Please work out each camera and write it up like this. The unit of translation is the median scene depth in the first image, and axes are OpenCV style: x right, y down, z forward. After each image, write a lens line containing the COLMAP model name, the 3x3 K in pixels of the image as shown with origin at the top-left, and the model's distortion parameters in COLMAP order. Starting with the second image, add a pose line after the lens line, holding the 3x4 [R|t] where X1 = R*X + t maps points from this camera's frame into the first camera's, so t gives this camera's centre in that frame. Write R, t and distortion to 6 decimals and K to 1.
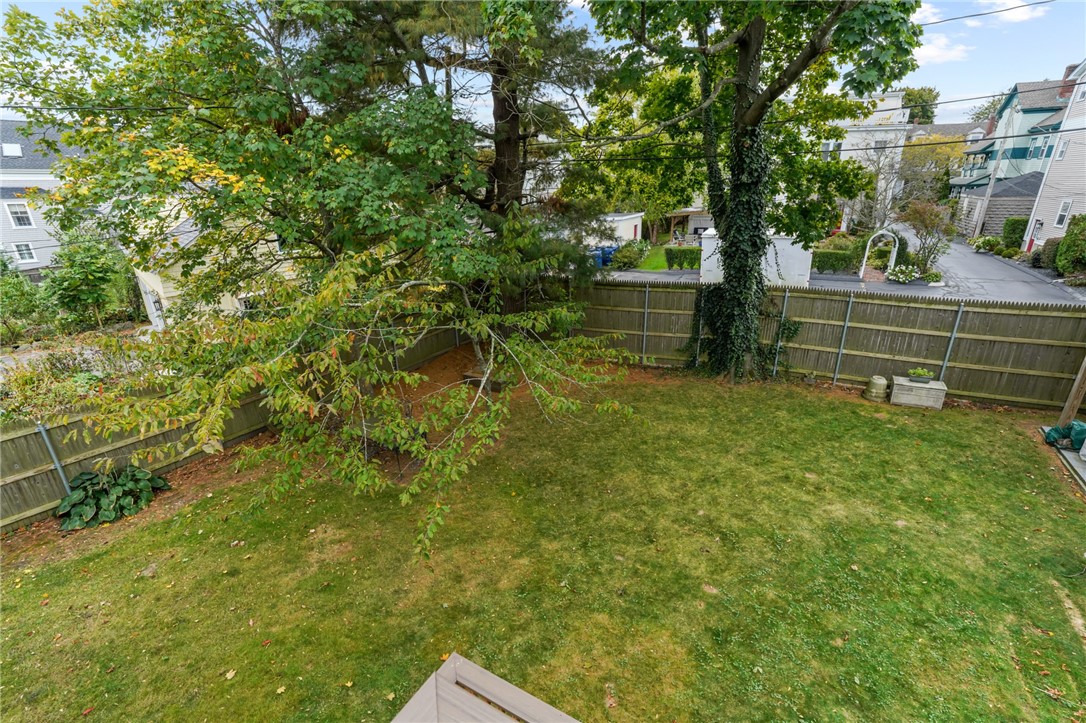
lens RADIAL K [[501.3, 0, 544.3], [0, 501.3, 370.7], [0, 0, 1]] dist [-0.042025, 0.005935]
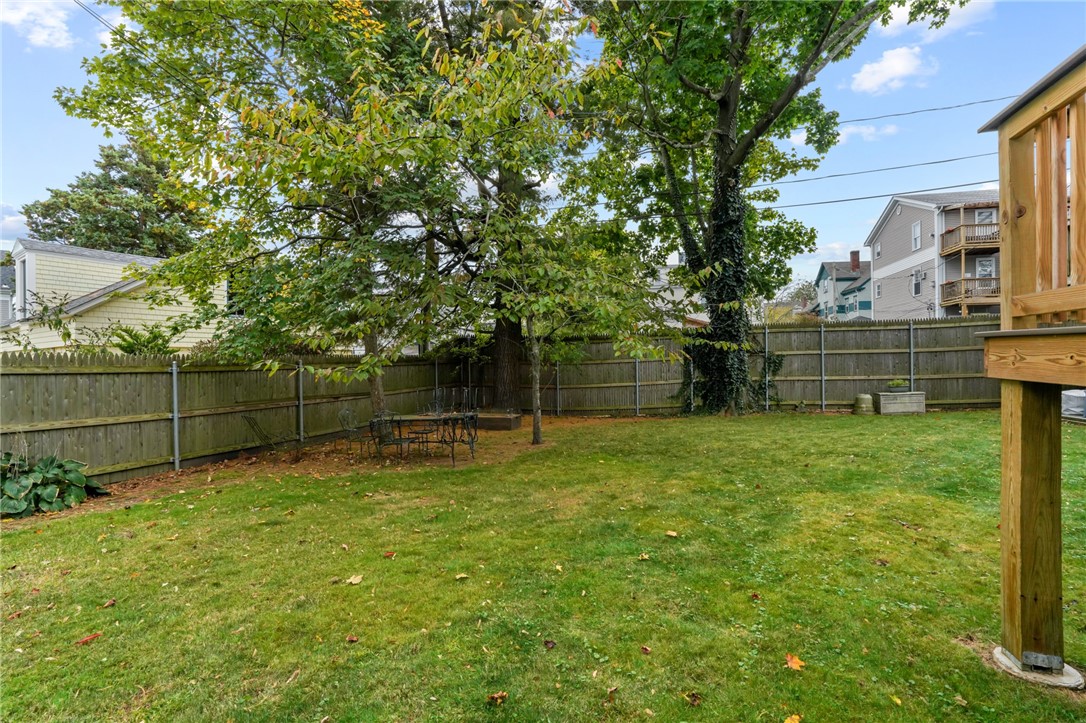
lens RADIAL K [[501.3, 0, 548.8], [0, 501.3, 363.7], [0, 0, 1]] dist [-0.042025, 0.005935]
pose [[0.971579, -0.000662, 0.236715, -0.233343], [0.087258, 0.930577, -0.355544, 0.257193], [-0.220047, 0.366094, 0.904187, 0.135023]]
